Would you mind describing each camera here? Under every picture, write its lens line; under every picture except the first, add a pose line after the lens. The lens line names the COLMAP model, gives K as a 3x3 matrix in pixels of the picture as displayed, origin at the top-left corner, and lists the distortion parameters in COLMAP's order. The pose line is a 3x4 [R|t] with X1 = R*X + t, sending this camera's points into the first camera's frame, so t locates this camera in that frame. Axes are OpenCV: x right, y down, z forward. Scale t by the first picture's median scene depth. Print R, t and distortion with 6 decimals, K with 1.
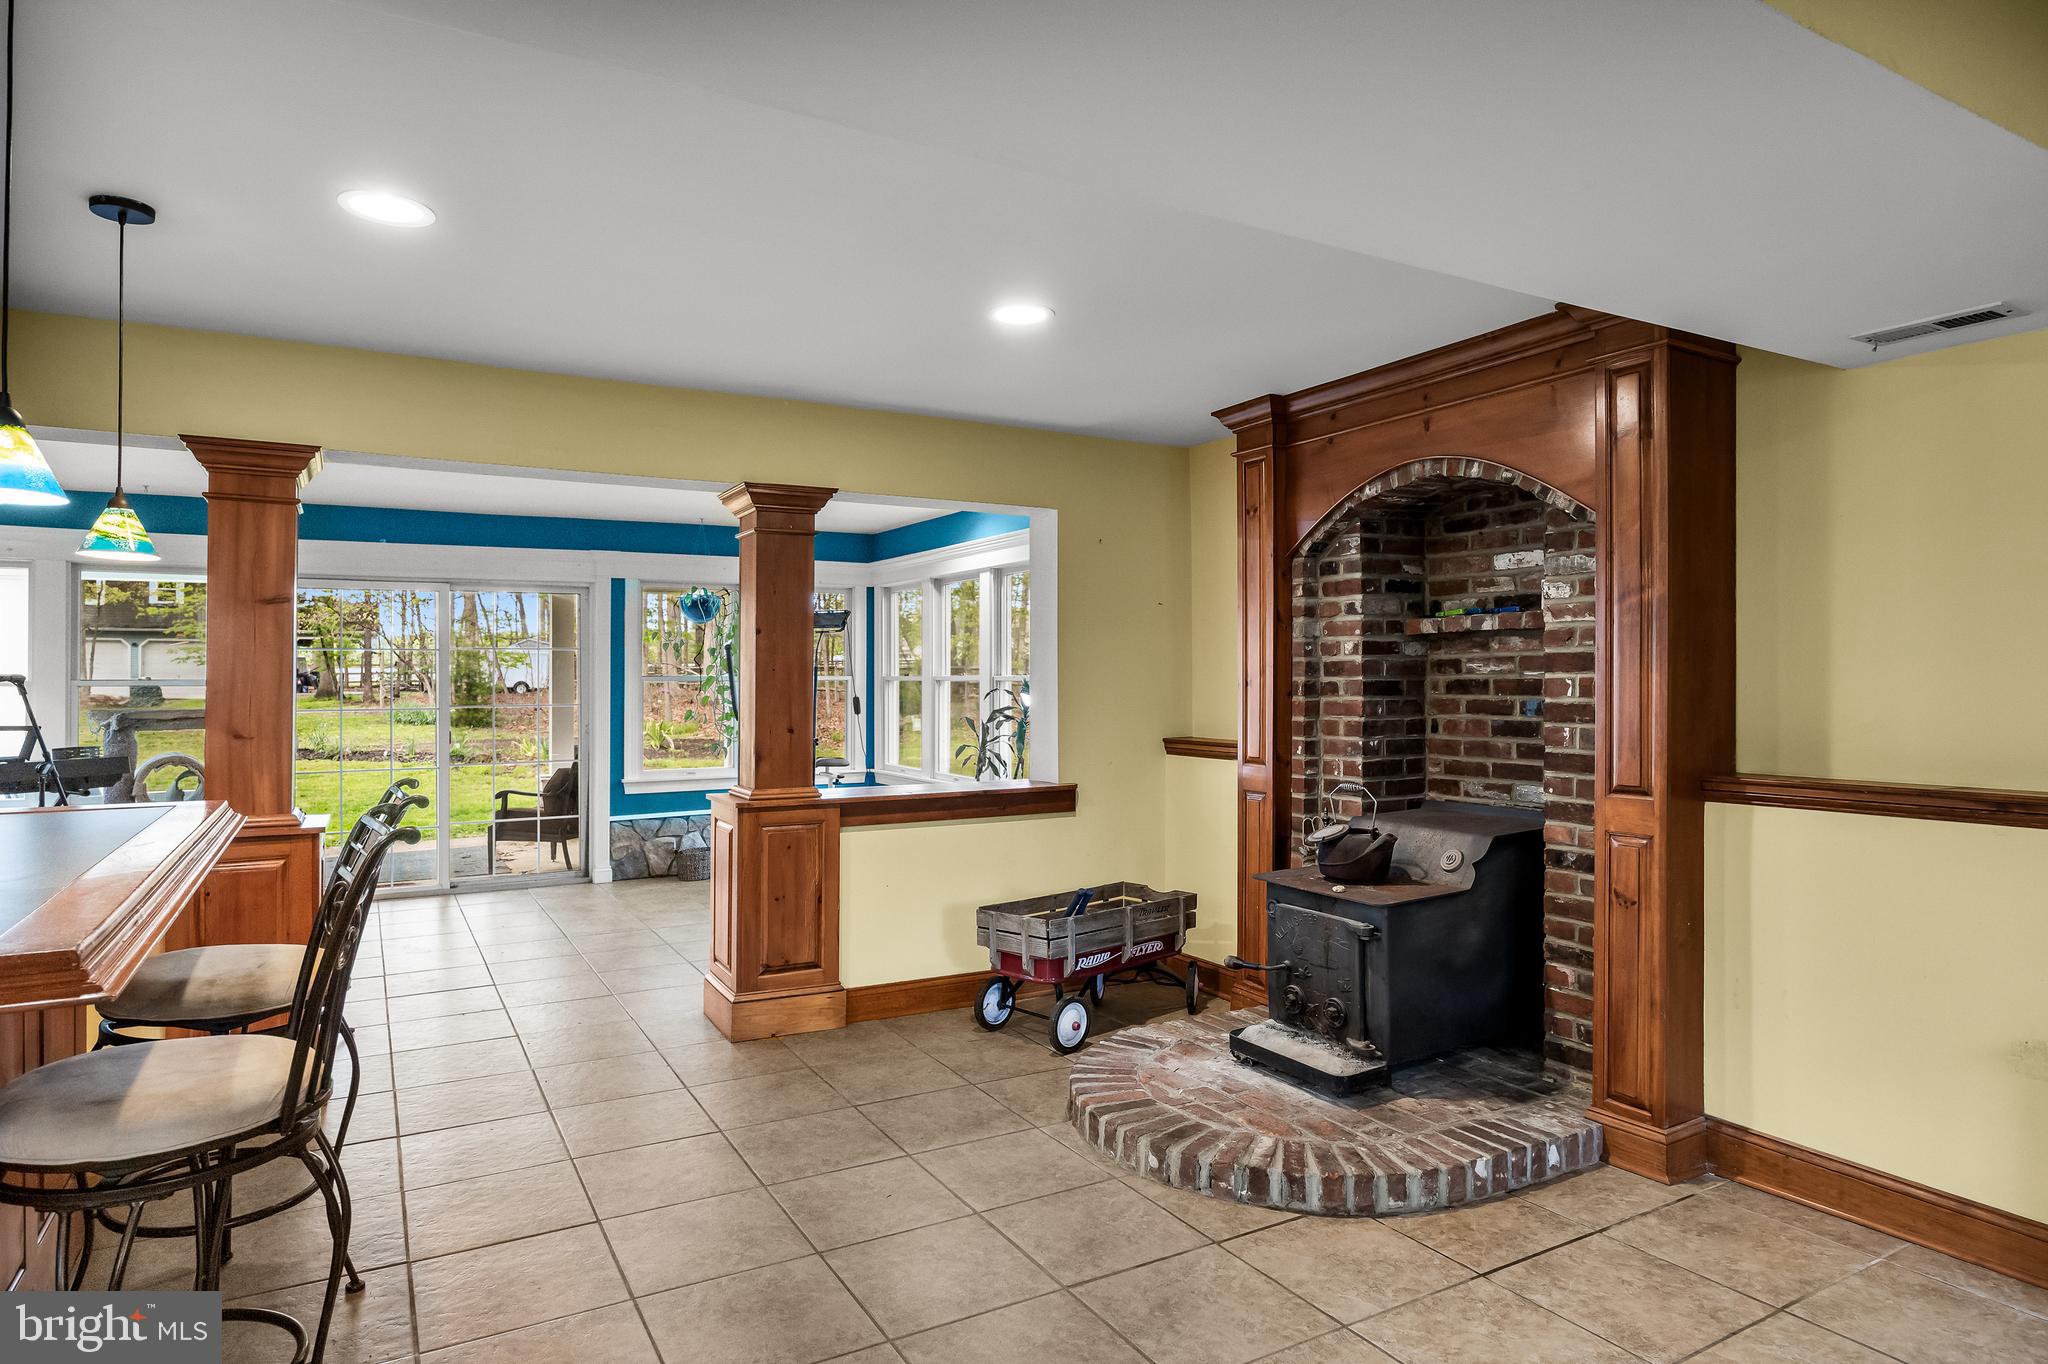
lens RADIAL K [[1174.7, 0, 1015.5], [0, 1174.7, 671.8], [0, 0, 1]] dist [-0.012011, 0.000936]
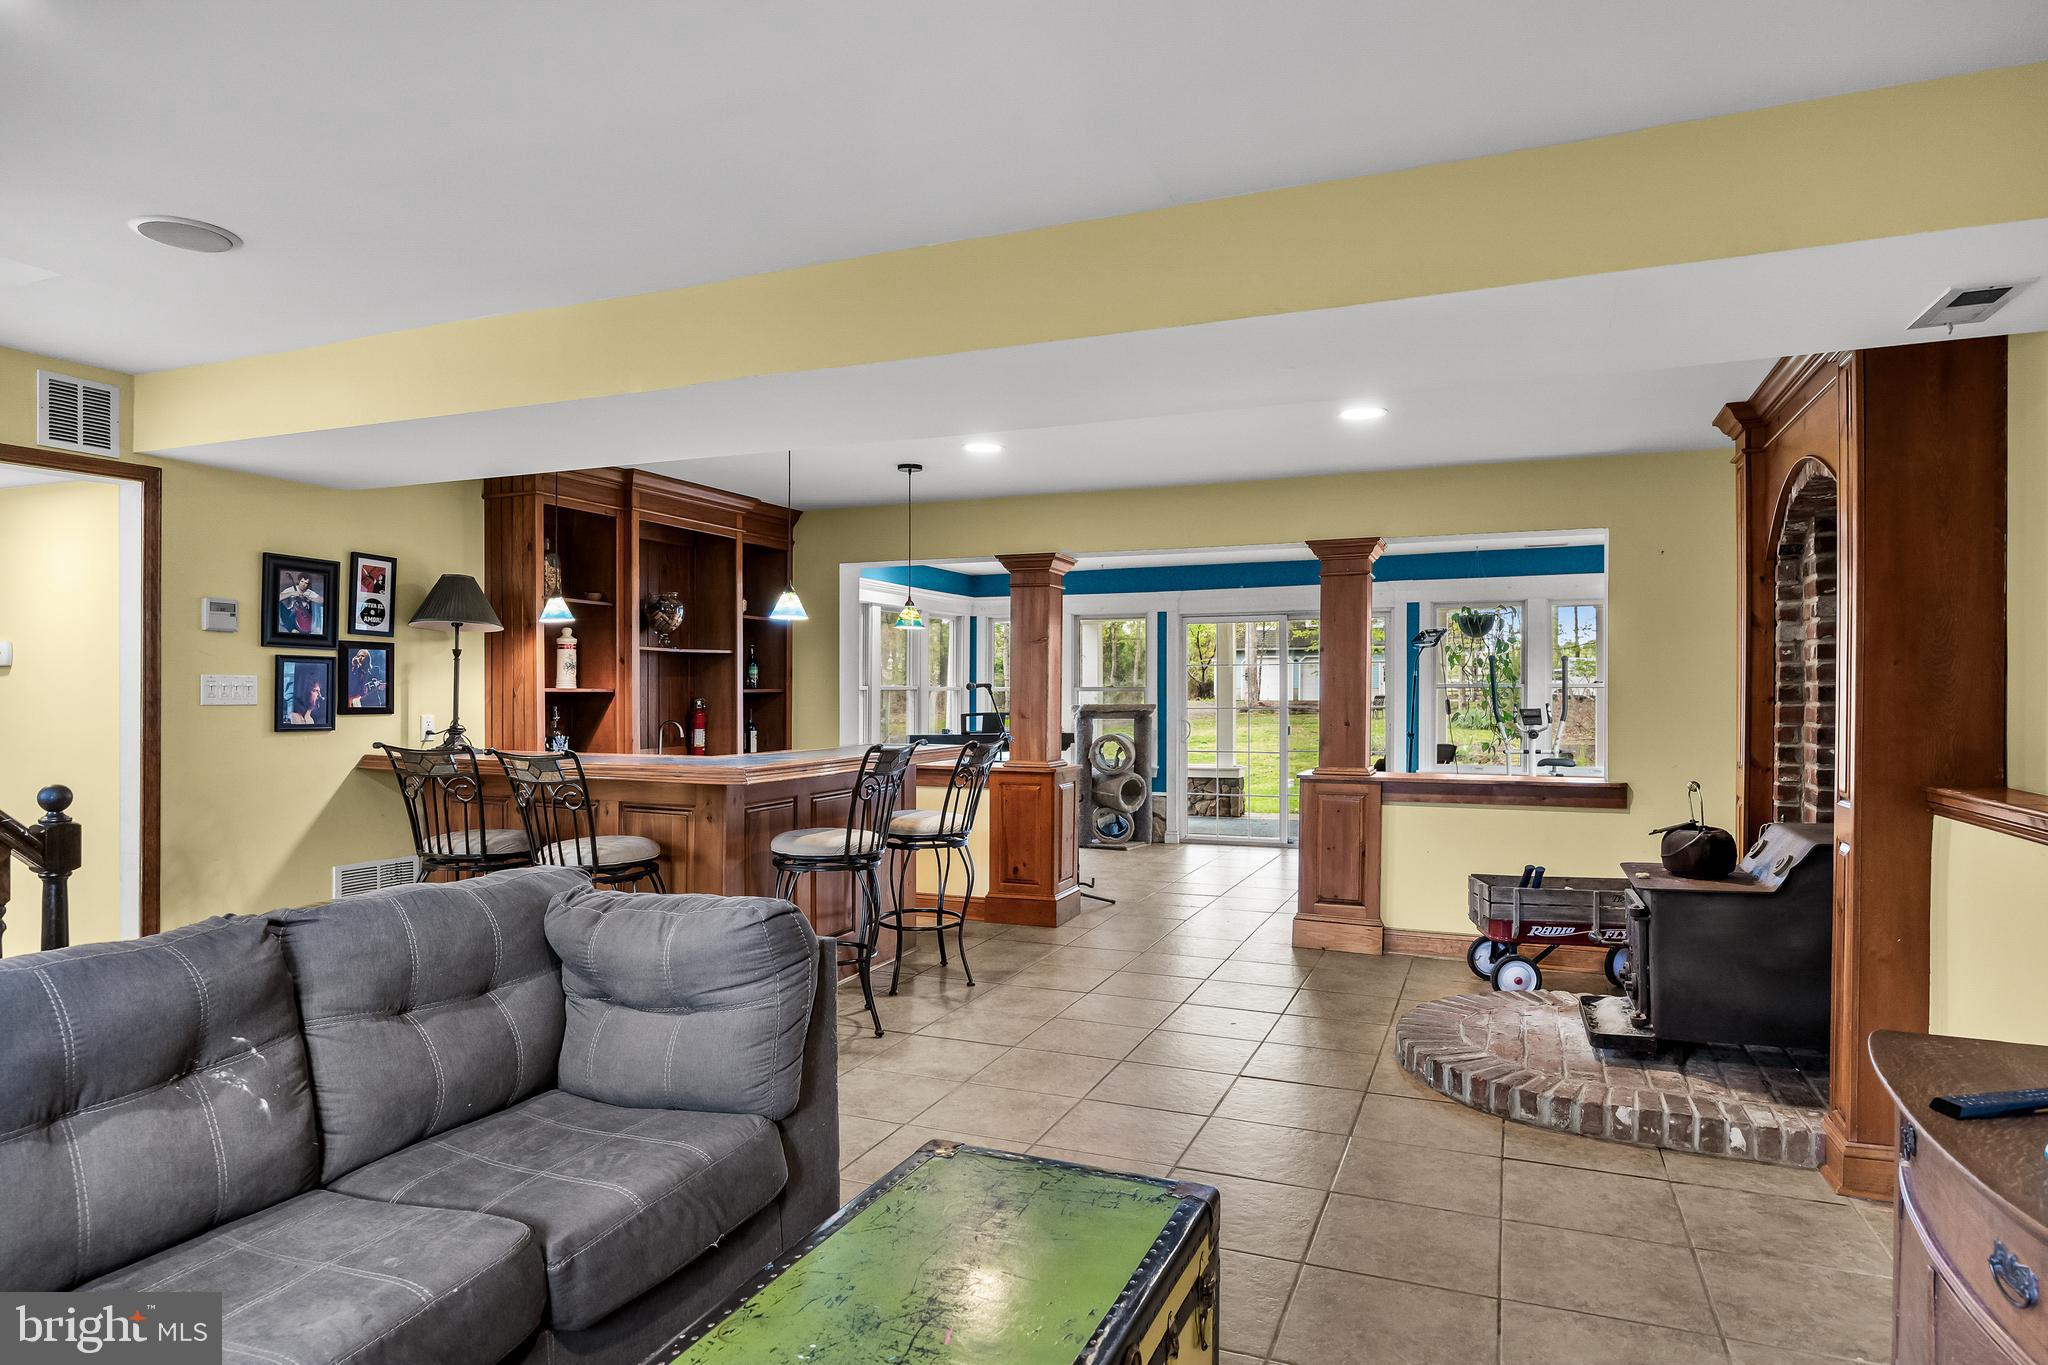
lens RADIAL K [[1174.7, 0, 1015.5], [0, 1174.7, 672.3], [0, 0, 1]] dist [-0.012011, 0.000936]
pose [[0.613457, -0.010273, -0.789661, 0.631147], [0.003419, 0.999941, -0.010353, 0.004043], [0.789721, 0.003651, 0.613456, -0.107835]]
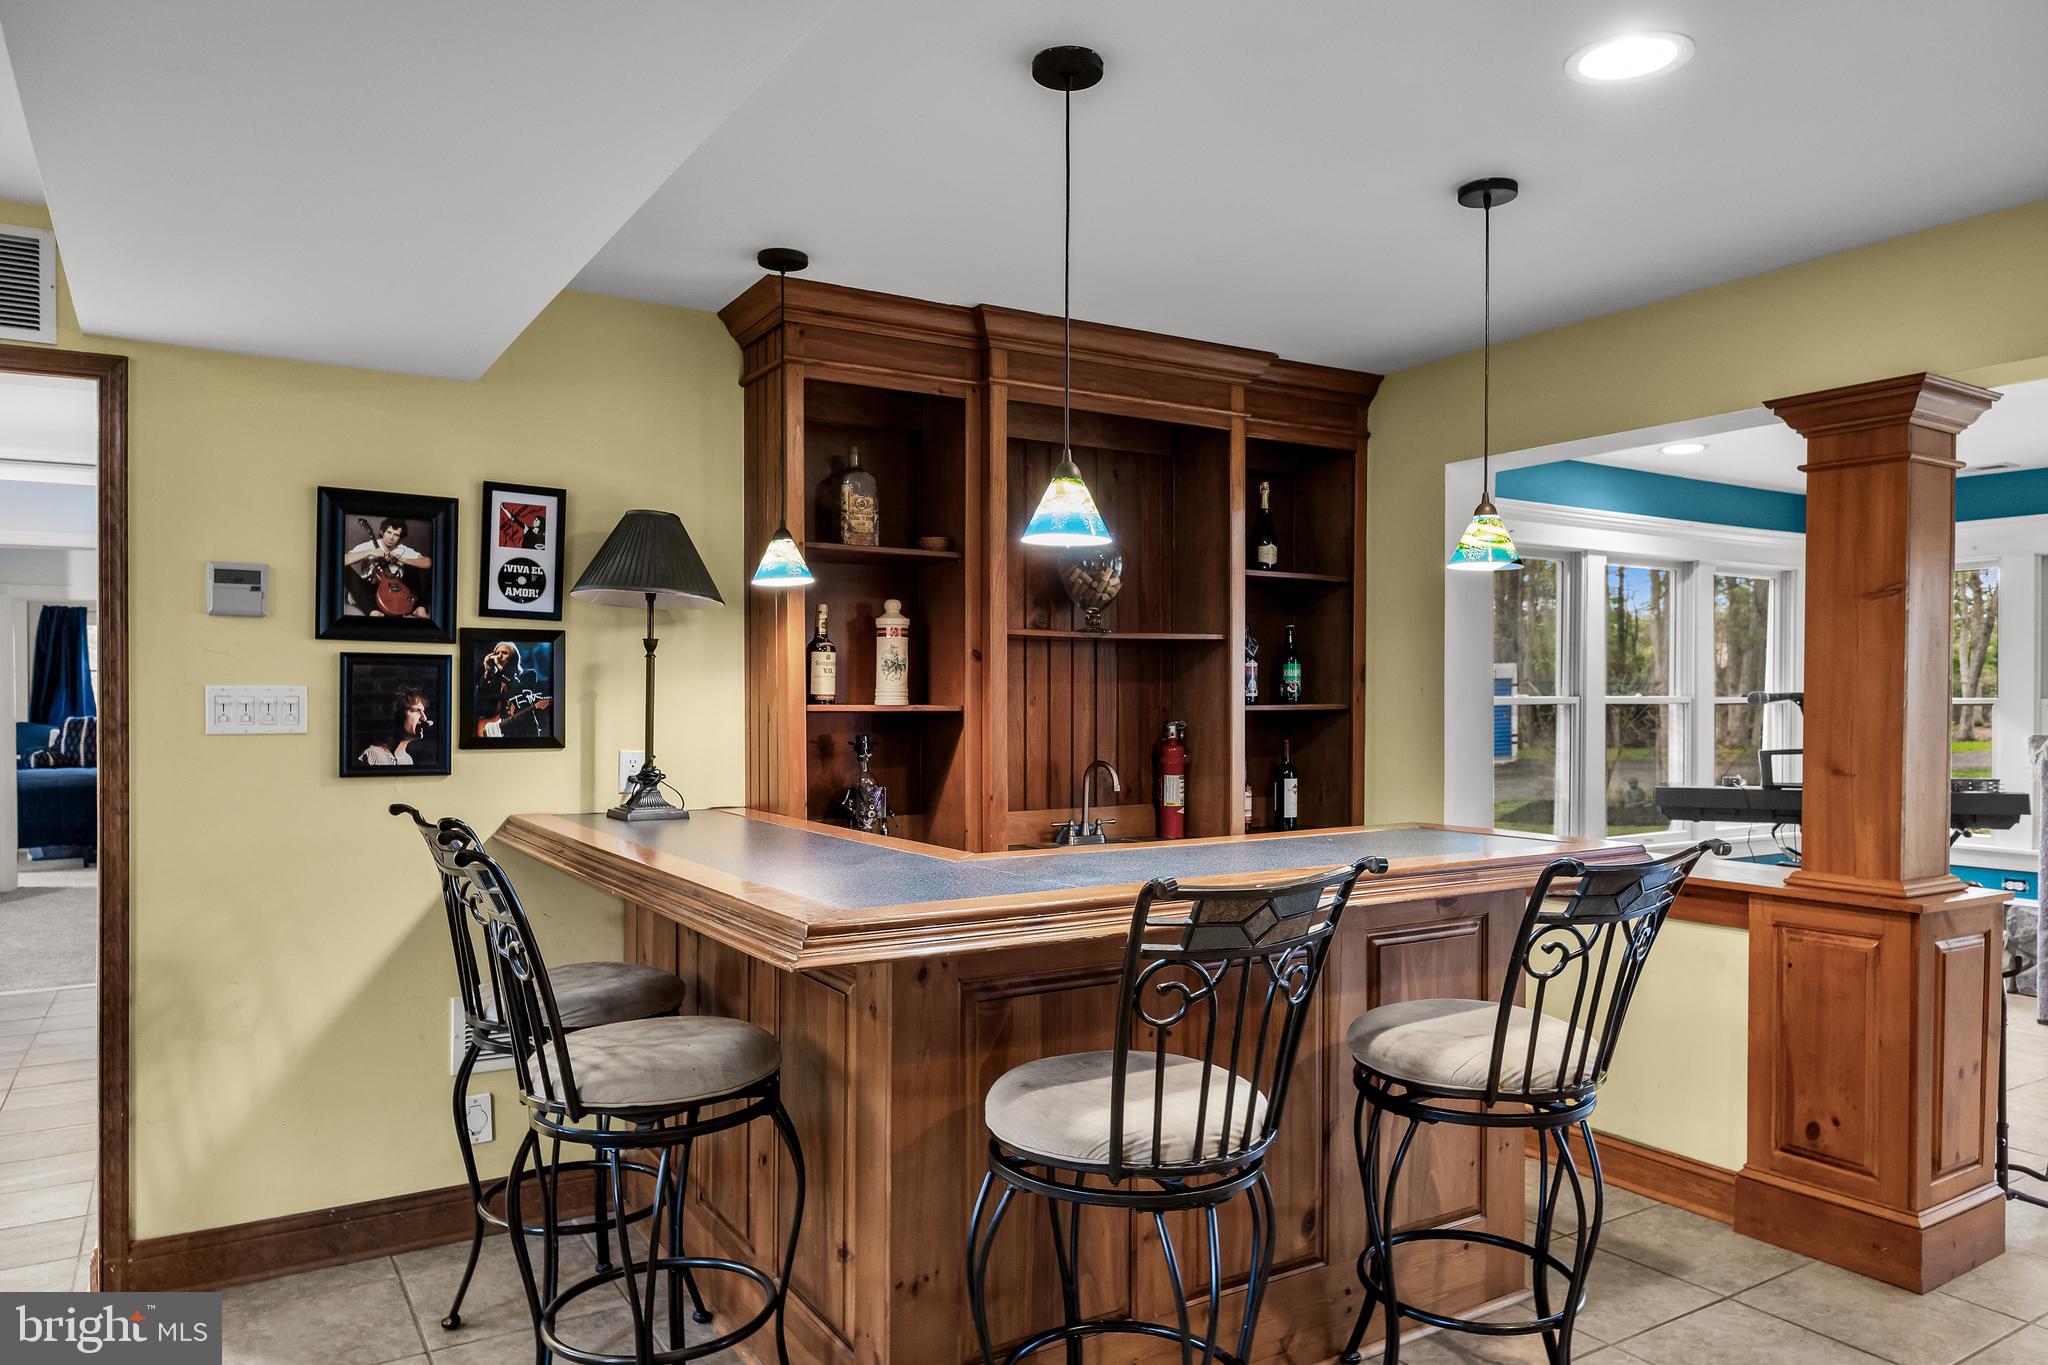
lens RADIAL K [[1366.5, 0, 1026.3], [0, 1366.5, 702.3], [0, 0, 1]] dist [-0.003195, 0.002574]
pose [[0.041643, 0.005296, -0.999119, 0.180298], [0.005456, 0.999970, 0.005528, 0.000838], [0.999118, -0.005682, 0.041613, 0.344817]]
